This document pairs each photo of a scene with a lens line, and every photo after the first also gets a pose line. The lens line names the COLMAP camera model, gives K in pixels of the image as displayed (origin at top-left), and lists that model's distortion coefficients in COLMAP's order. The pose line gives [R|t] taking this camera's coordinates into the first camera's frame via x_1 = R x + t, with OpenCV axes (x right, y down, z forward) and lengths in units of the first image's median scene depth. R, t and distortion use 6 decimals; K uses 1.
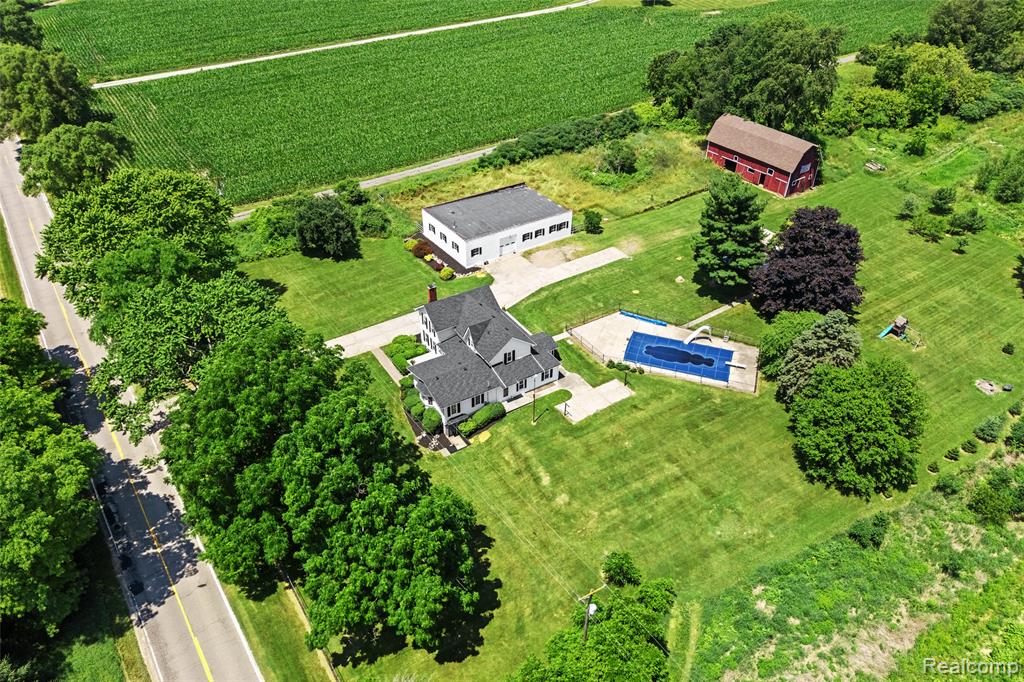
lens RADIAL K [[740.5, 0, 512.0], [0, 740.5, 341.0], [0, 0, 1]] dist [0.005121, 0.000241]
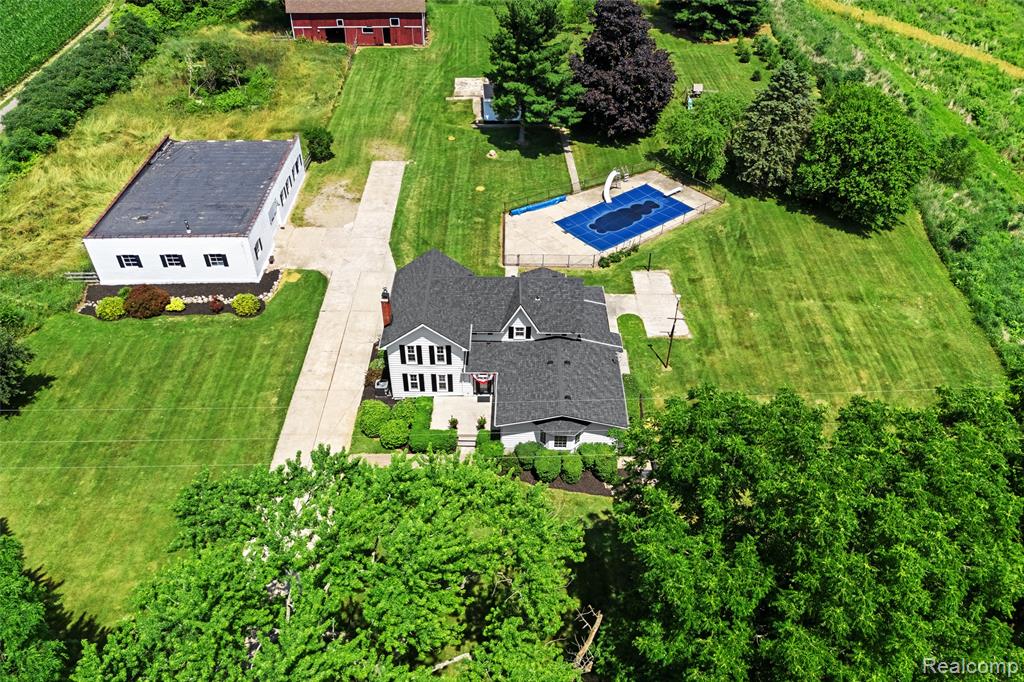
lens RADIAL K [[740.5, 0, 512.0], [0, 740.5, 341.0], [0, 0, 1]] dist [0.005121, 0.000241]
pose [[0.528336, -0.536998, 0.657643, -0.369860], [0.488180, 0.825869, 0.282171, -0.131663], [-0.694652, 0.171967, 0.698488, 0.501598]]
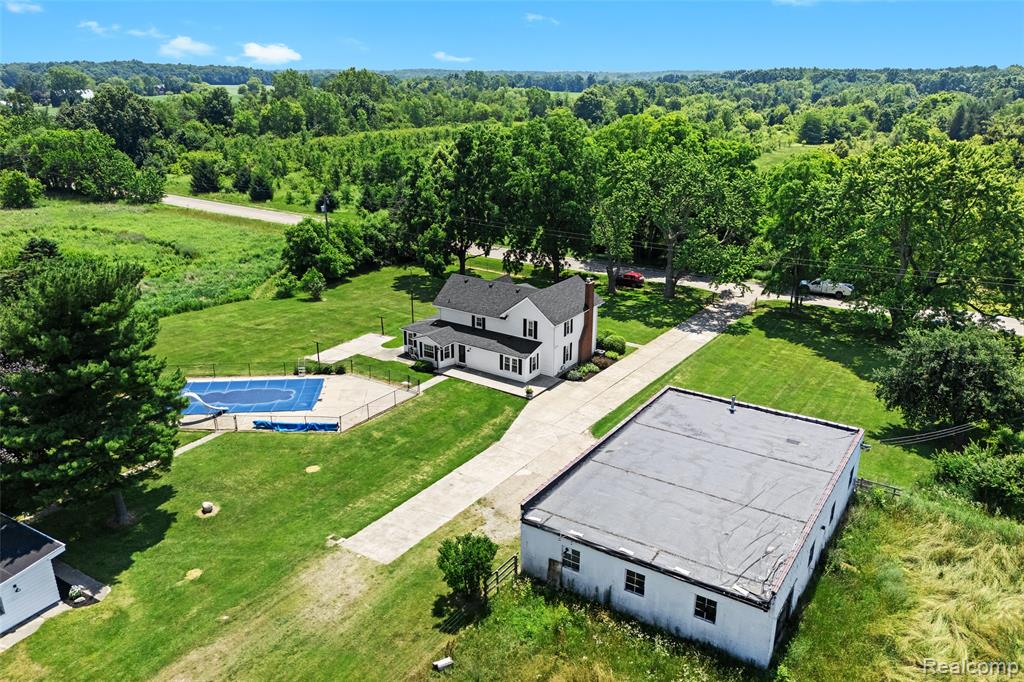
lens RADIAL K [[740.5, 0, 512.0], [0, 740.5, 341.0], [0, 0, 1]] dist [0.005121, 0.000241]
pose [[-0.914726, 0.135951, -0.380518, 0.220077], [-0.239250, 0.576667, 0.781163, -0.516322], [0.325631, 0.805589, -0.494966, 1.212073]]
